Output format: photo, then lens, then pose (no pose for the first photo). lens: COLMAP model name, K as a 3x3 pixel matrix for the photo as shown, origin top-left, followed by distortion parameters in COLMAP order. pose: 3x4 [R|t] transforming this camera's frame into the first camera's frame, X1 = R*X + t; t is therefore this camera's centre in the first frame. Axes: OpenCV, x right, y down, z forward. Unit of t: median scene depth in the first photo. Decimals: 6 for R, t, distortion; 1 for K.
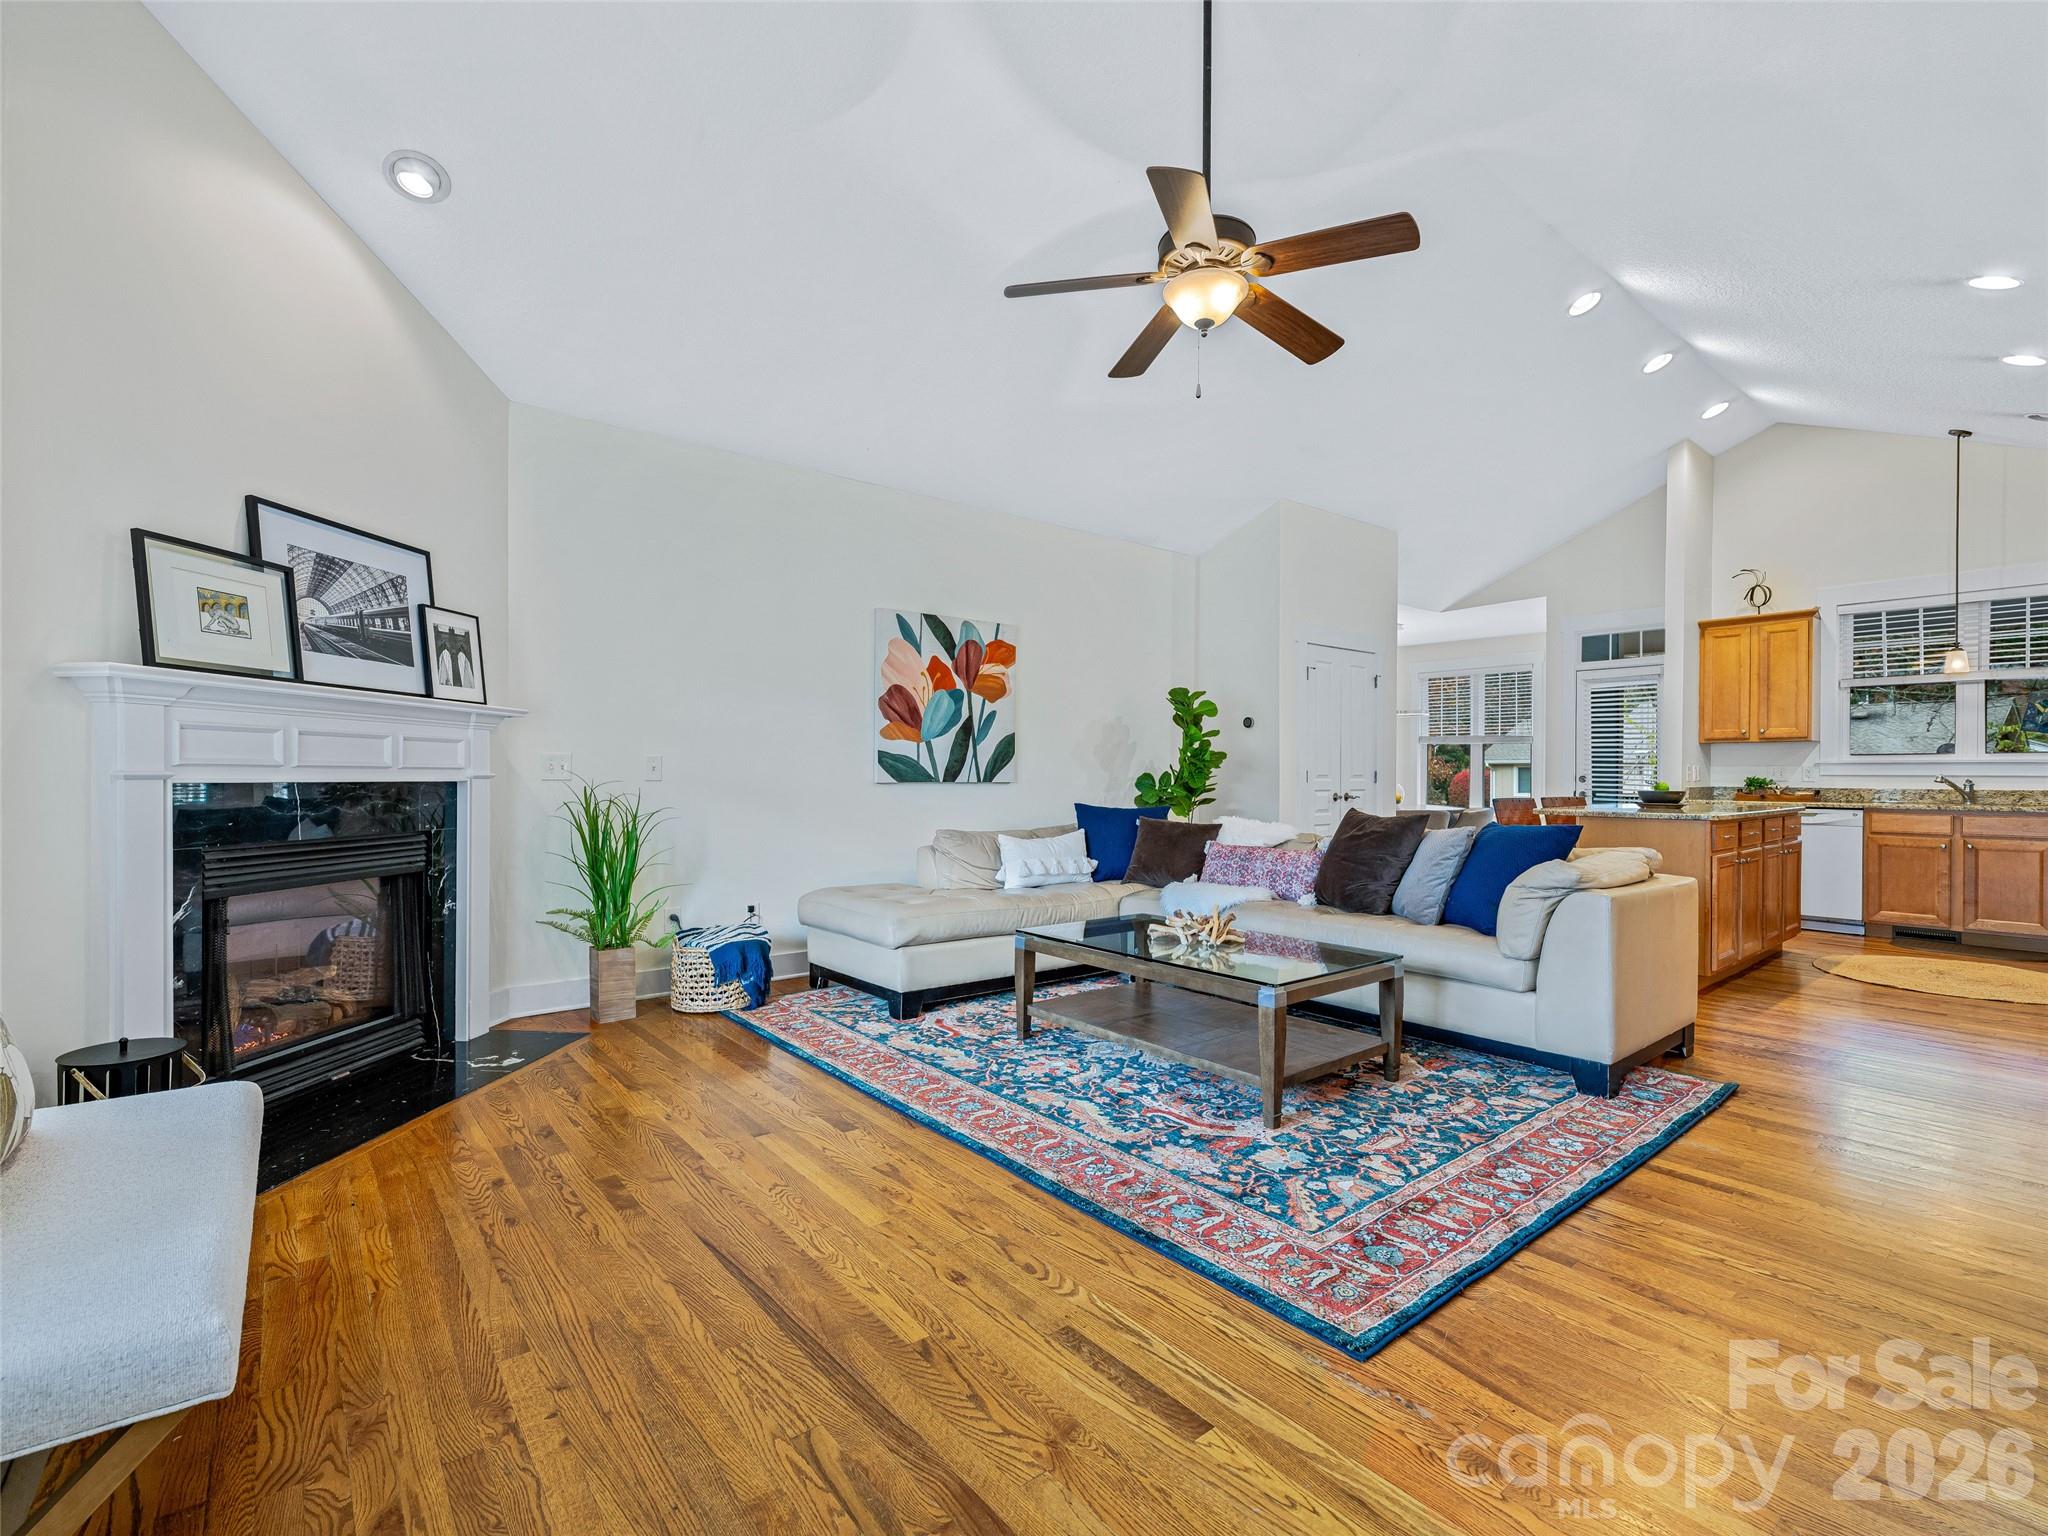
lens RADIAL K [[915.8, 0, 1022.0], [0, 915.8, 779.9], [0, 0, 1]] dist [-0.000784, -0.000633]
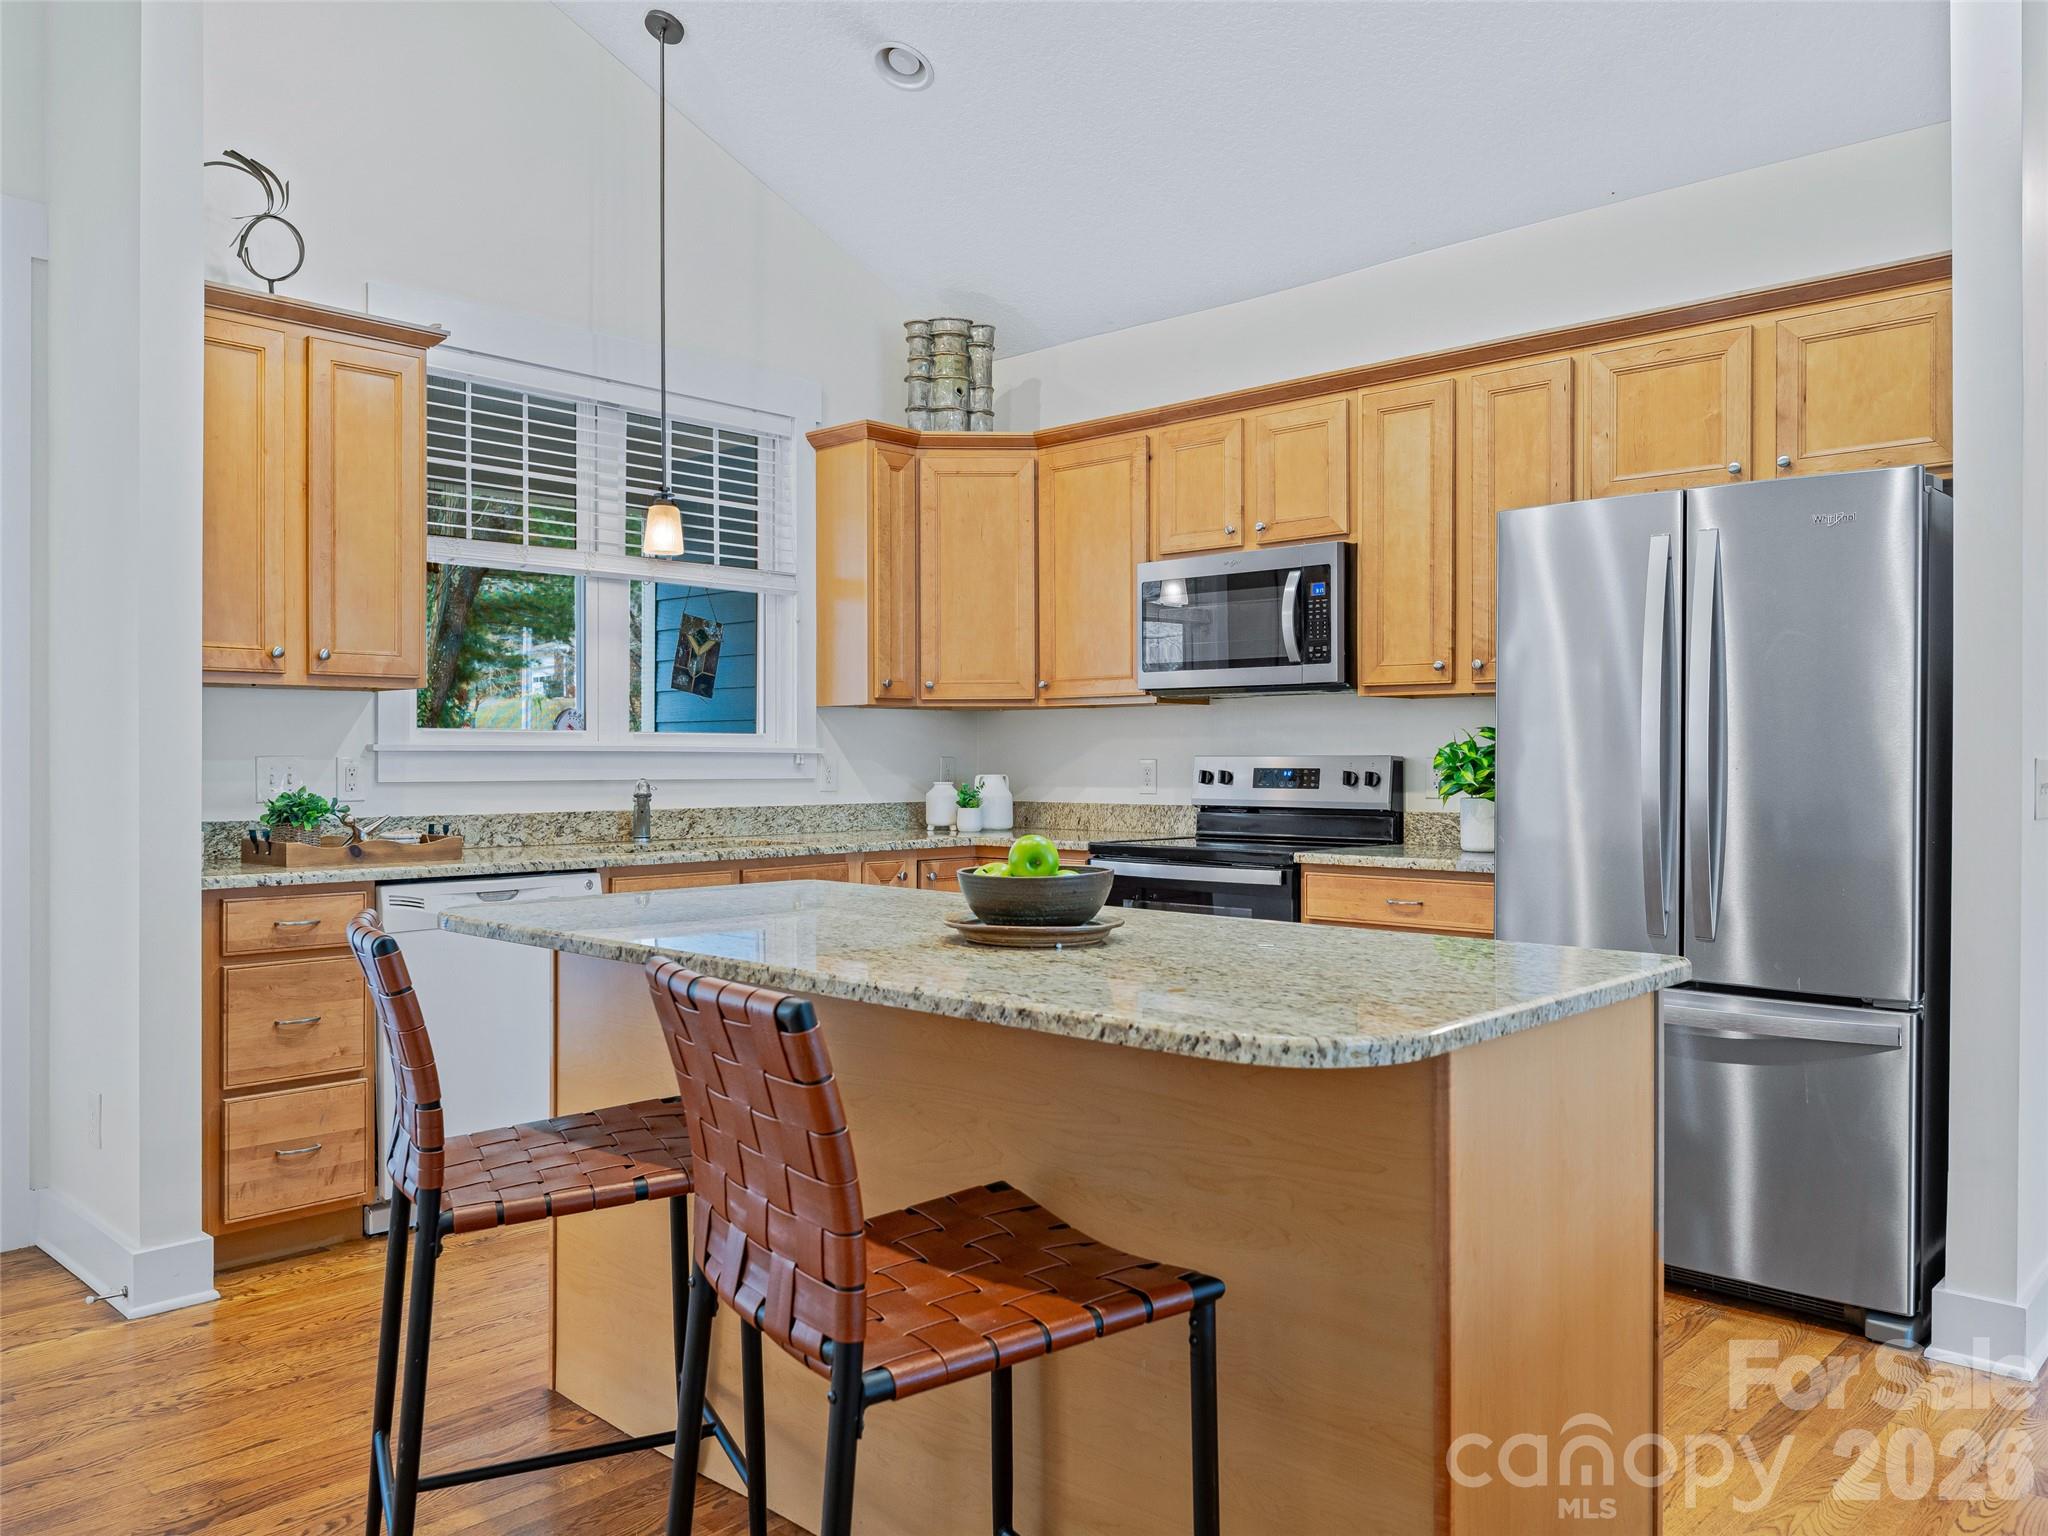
lens RADIAL K [[1536.5, 0, 1026.5], [0, 1536.5, 753.7], [0, 0, 1]] dist [-0.010012, 0.002384]
pose [[-0.134587, -0.001917, 0.990900, 0.221944], [0.007118, 0.999970, 0.002901, -0.017823], [-0.990876, 0.007444, -0.134570, 0.849930]]
